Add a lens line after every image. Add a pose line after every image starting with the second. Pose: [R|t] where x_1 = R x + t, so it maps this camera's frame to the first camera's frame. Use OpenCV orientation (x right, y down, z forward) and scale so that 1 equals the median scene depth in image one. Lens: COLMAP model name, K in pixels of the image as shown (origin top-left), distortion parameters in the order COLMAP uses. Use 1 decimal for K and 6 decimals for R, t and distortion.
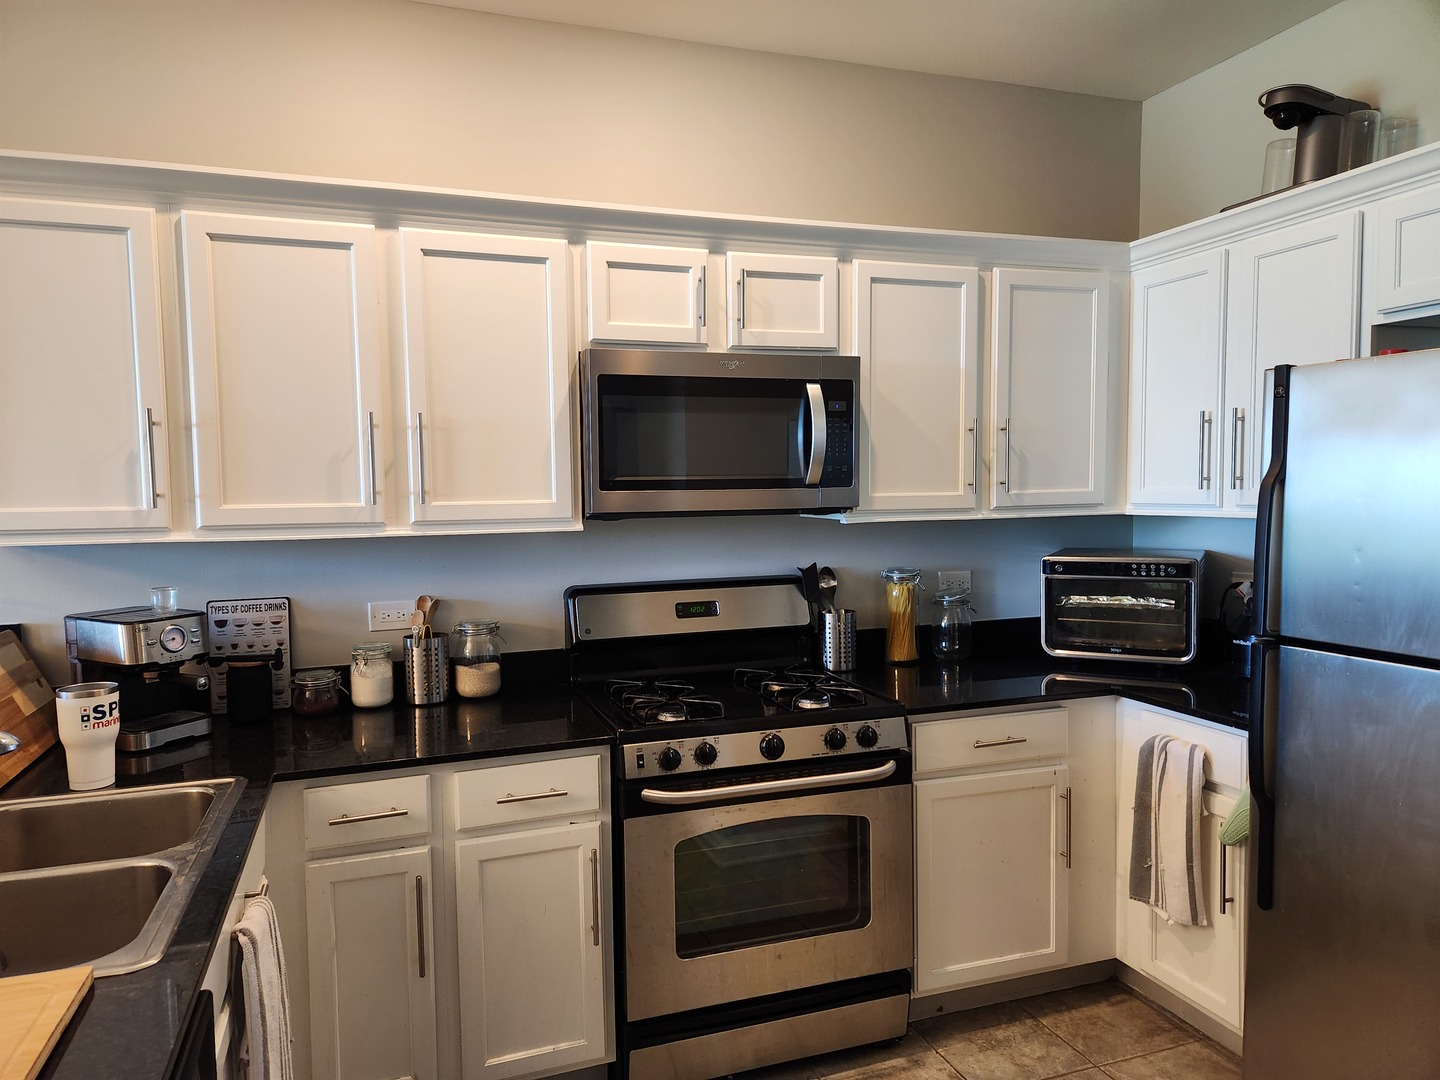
lens RADIAL K [[964.2, 0, 698.0], [0, 964.2, 520.2], [0, 0, 1]] dist [0.080811, 0.000201]
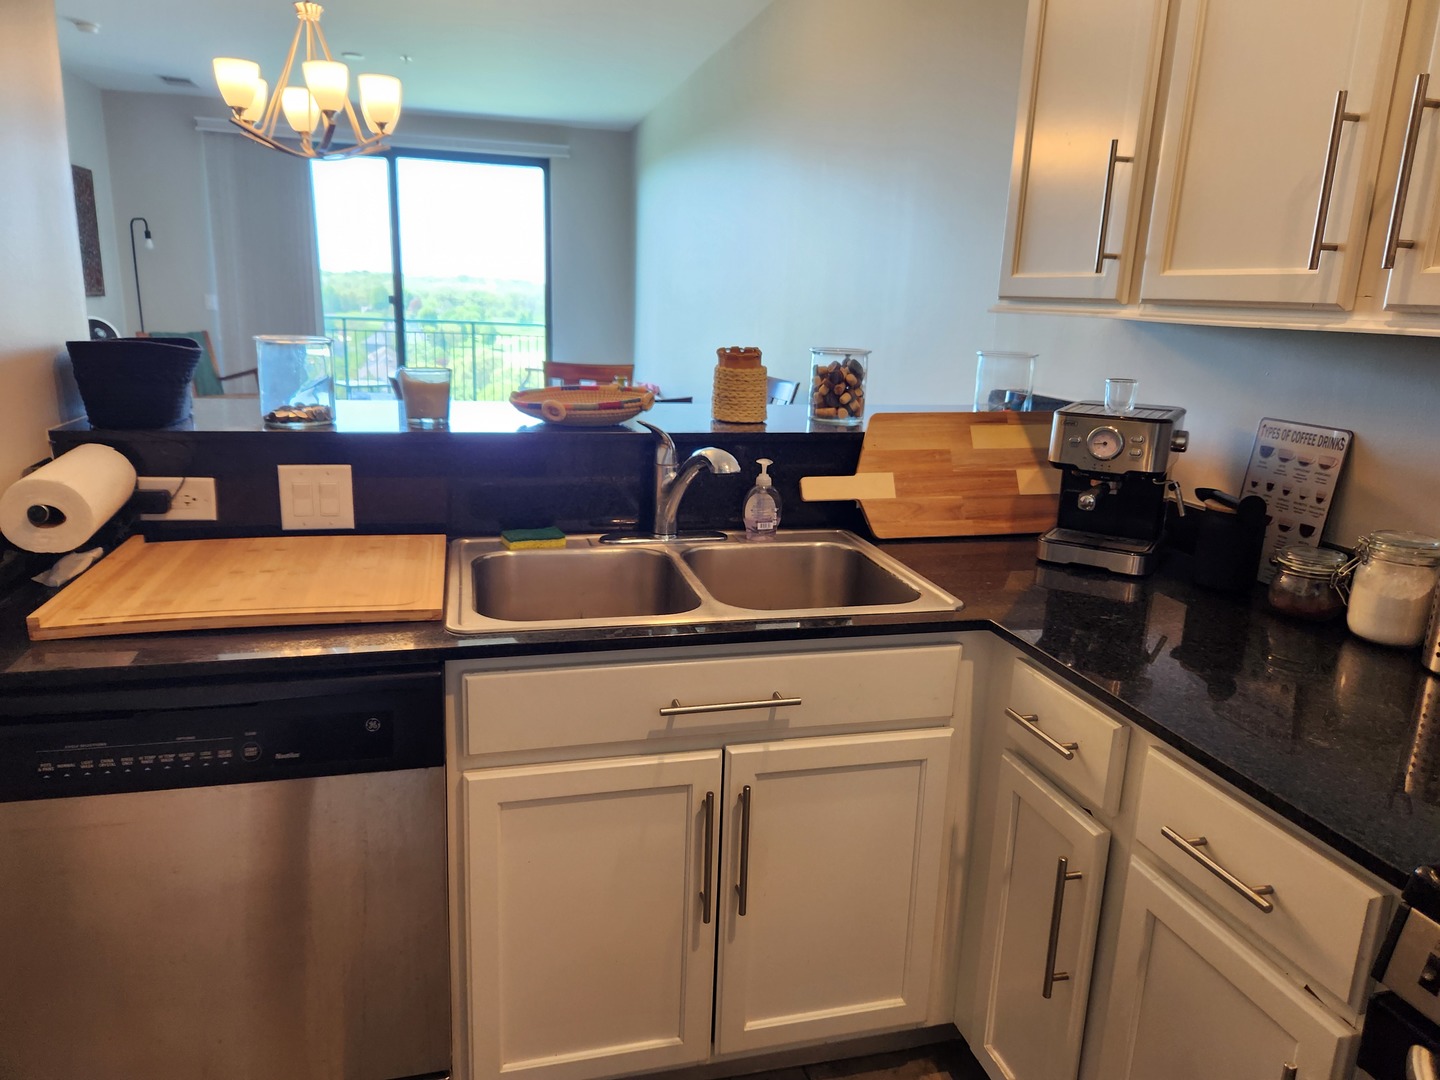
lens RADIAL K [[985.6, 0, 721.8], [0, 985.6, 530.6], [0, 0, 1]] dist [0.067117, -0.079979]
pose [[-0.072063, 0.242514, -0.967468, 0.251409], [-0.068091, 0.966530, 0.247351, 0.009138], [0.995073, 0.083701, -0.053138, 0.649254]]
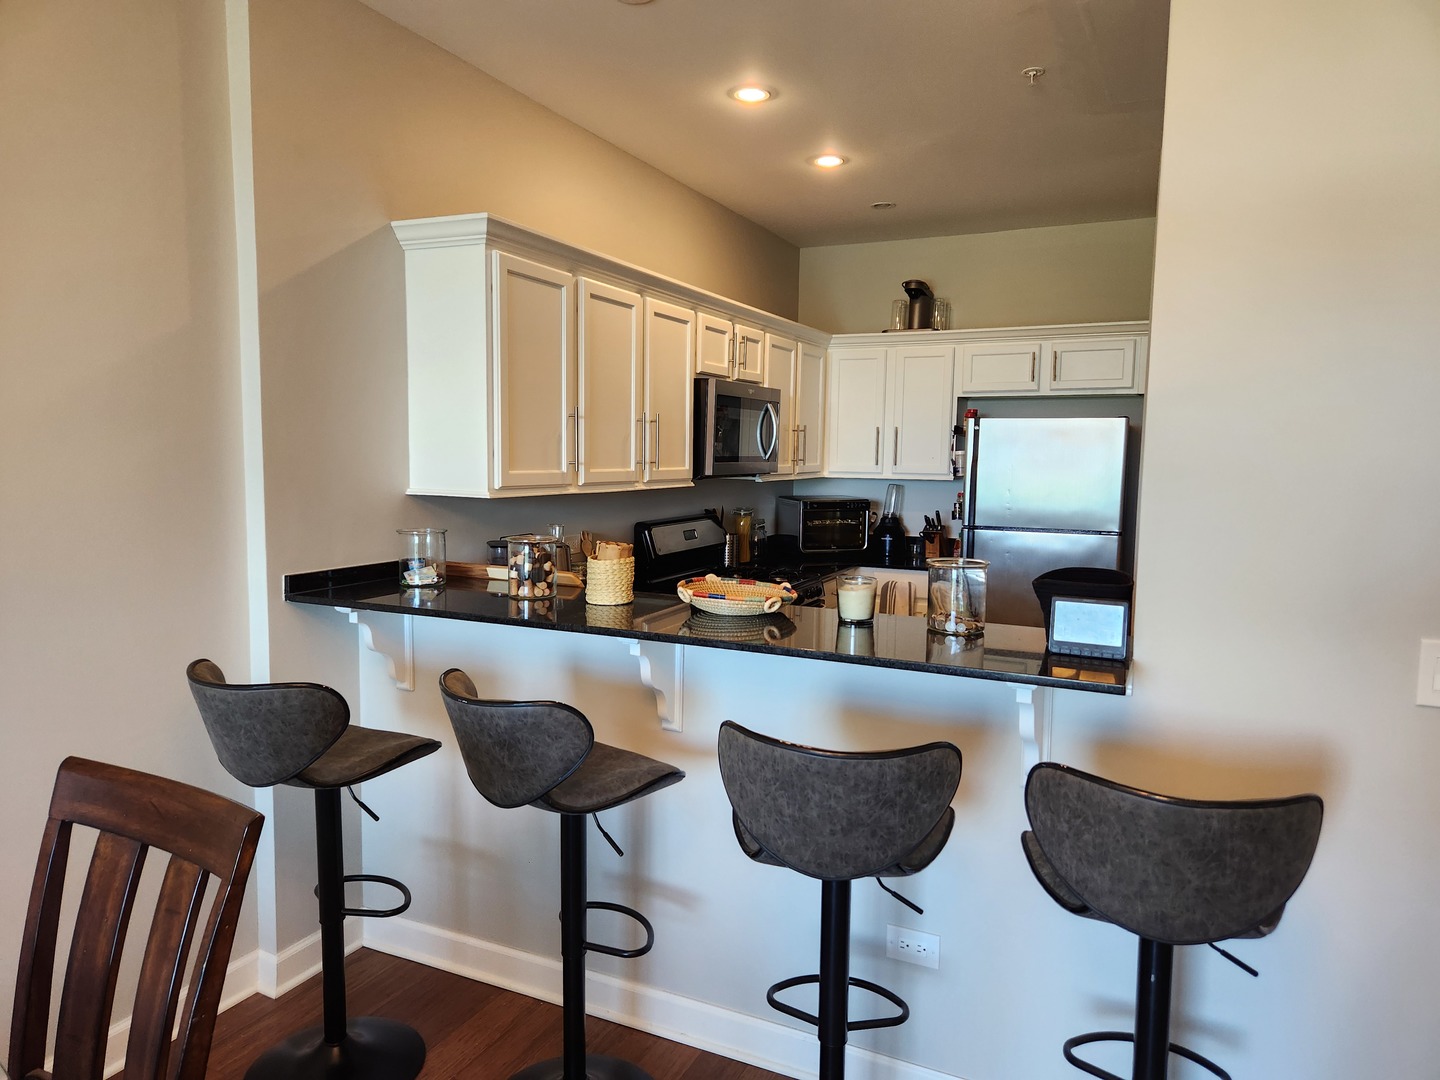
lens RADIAL K [[965.2, 0, 720.0], [0, 965.2, 540.0], [0, 0, 1]] dist [0.065562, -0.056640]
pose [[0.698695, -0.042960, 0.714128, -1.272776], [0.001659, 0.998290, 0.058432, 0.006429], [-0.715417, -0.039641, 0.697572, -0.197523]]
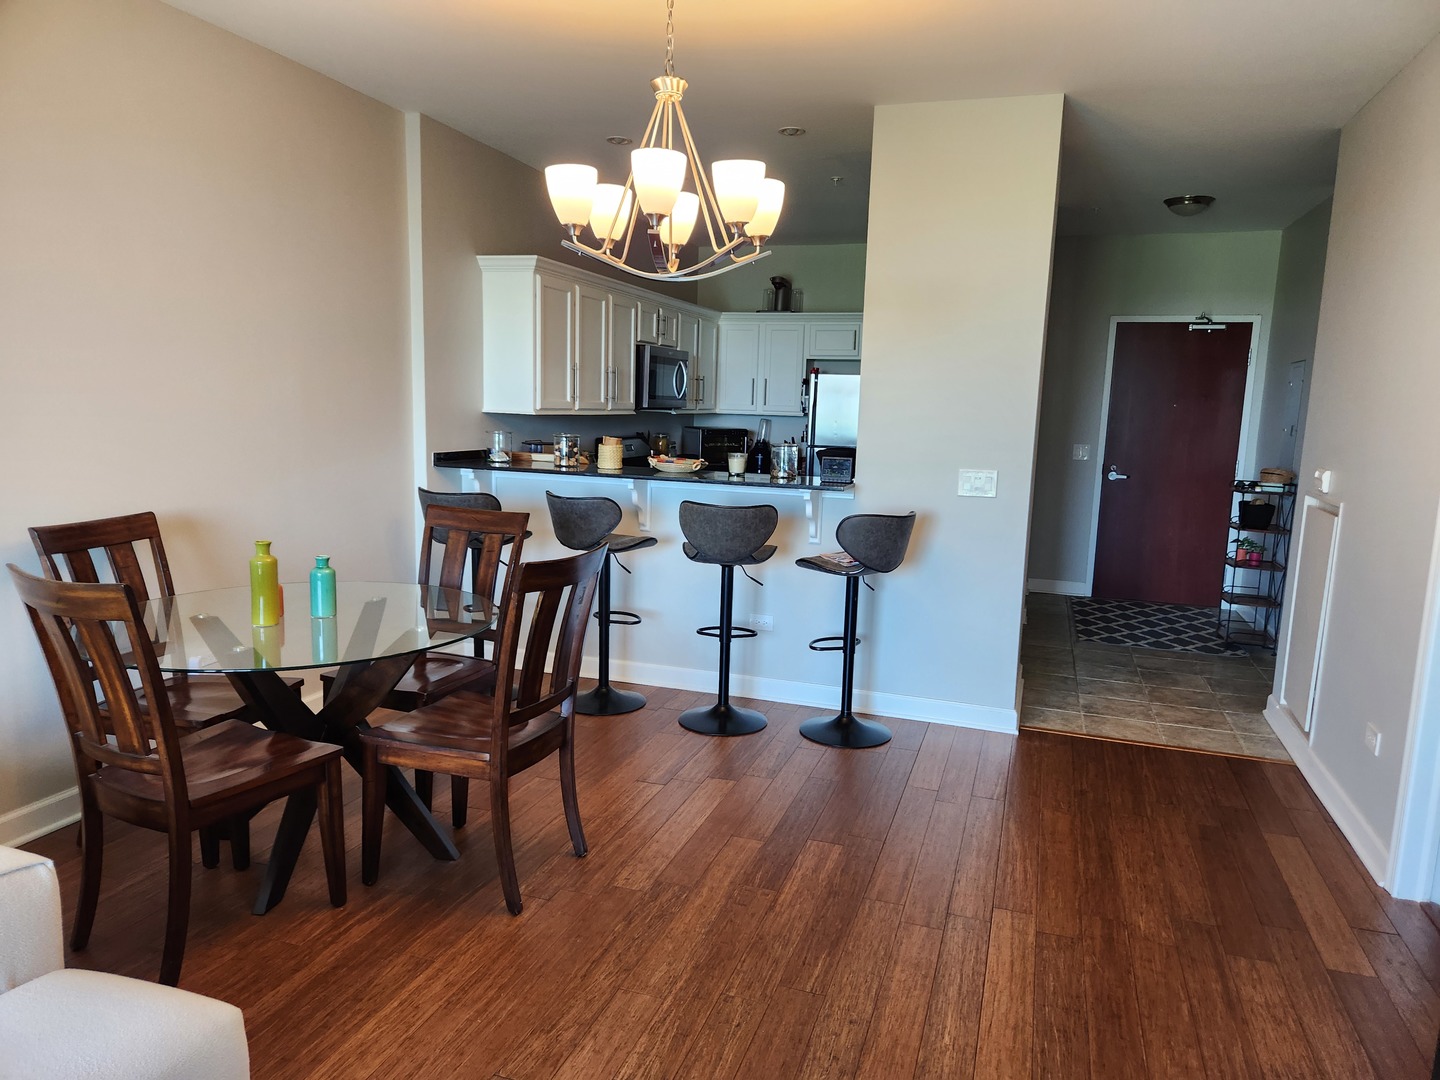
lens RADIAL K [[962.2, 0, 737.3], [0, 962.2, 540.7], [0, 0, 1]] dist [0.070874, -0.066829]
pose [[0.594264, -0.083643, 0.799909, -2.044329], [-0.010916, 0.993647, 0.112011, 0.055155], [-0.804196, -0.075296, 0.589576, -0.771366]]
